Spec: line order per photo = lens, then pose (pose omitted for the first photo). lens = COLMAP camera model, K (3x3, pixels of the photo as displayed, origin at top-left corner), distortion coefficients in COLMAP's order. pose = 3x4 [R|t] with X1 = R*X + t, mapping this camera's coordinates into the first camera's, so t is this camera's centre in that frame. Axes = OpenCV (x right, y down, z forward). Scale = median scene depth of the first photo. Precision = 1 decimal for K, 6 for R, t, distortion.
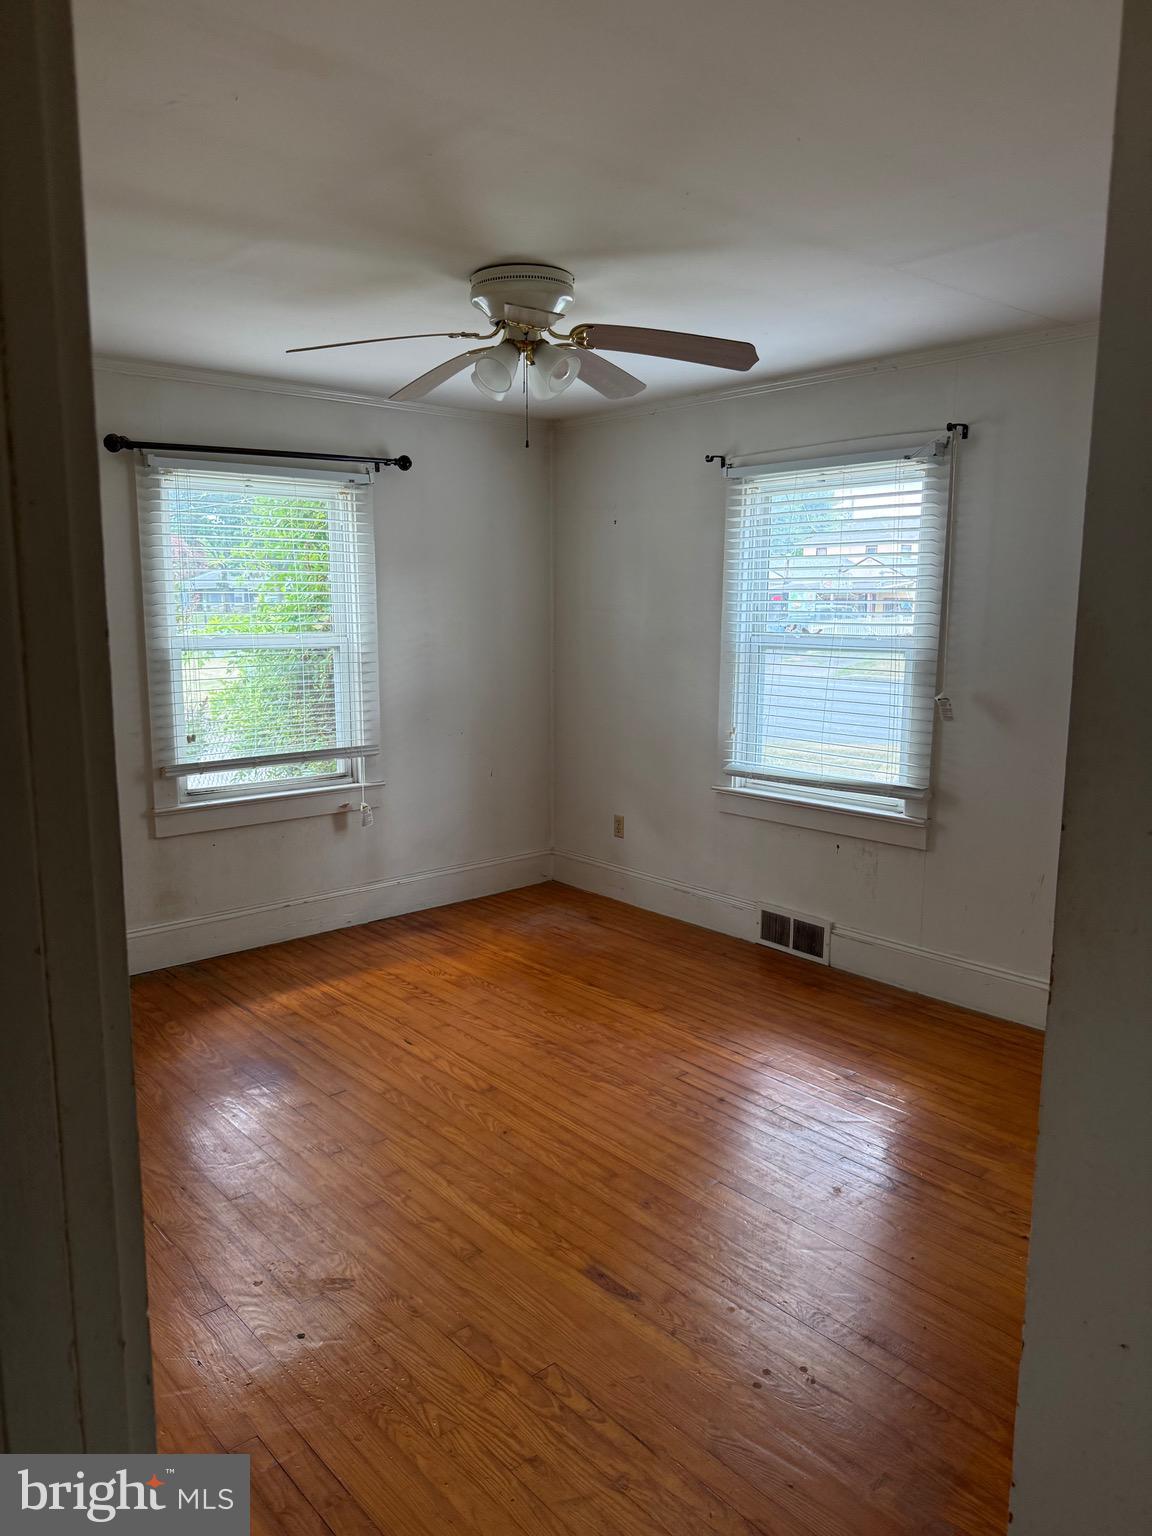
lens RADIAL K [[1082.4, 0, 571.1], [0, 1082.4, 761.7], [0, 0, 1]] dist [0.001732, -0.022931]
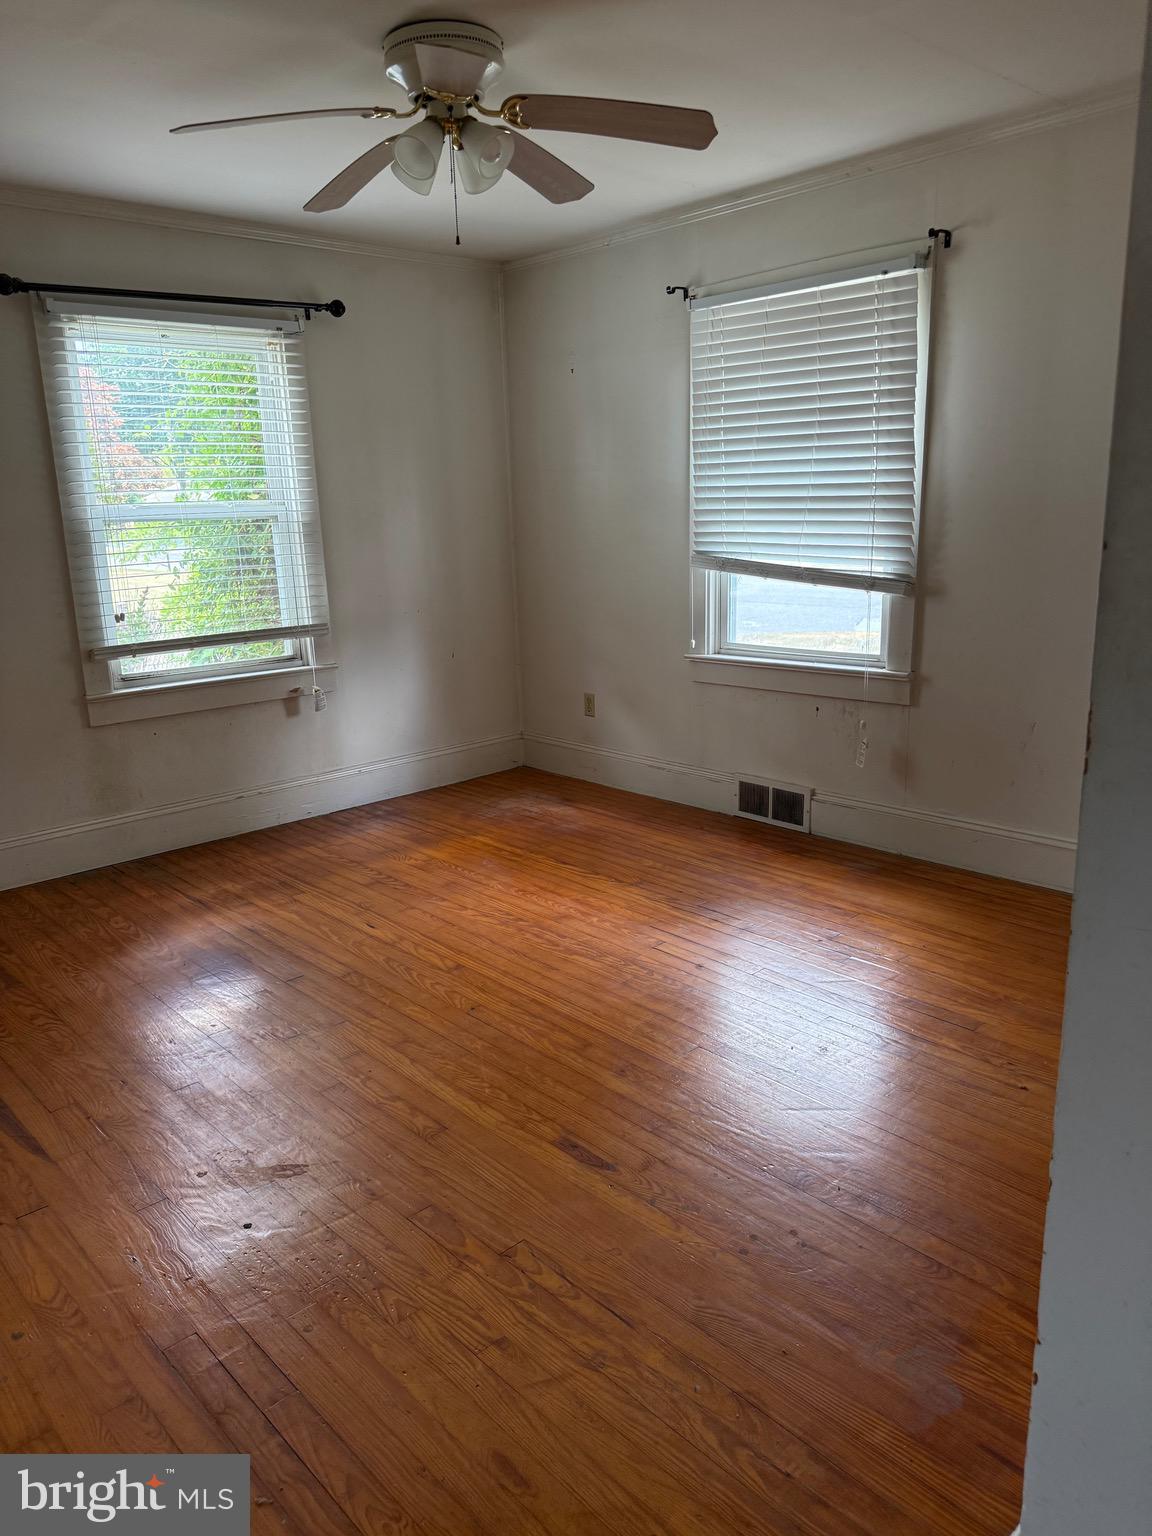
lens RADIAL K [[1082.4, 0, 580.1], [0, 1082.4, 764.7], [0, 0, 1]] dist [0.001732, -0.022931]
pose [[0.998834, -0.040658, 0.026040, 0.017832], [0.038187, 0.995280, 0.089216, 0.053295], [-0.029544, -0.088118, 0.995672, 0.084244]]
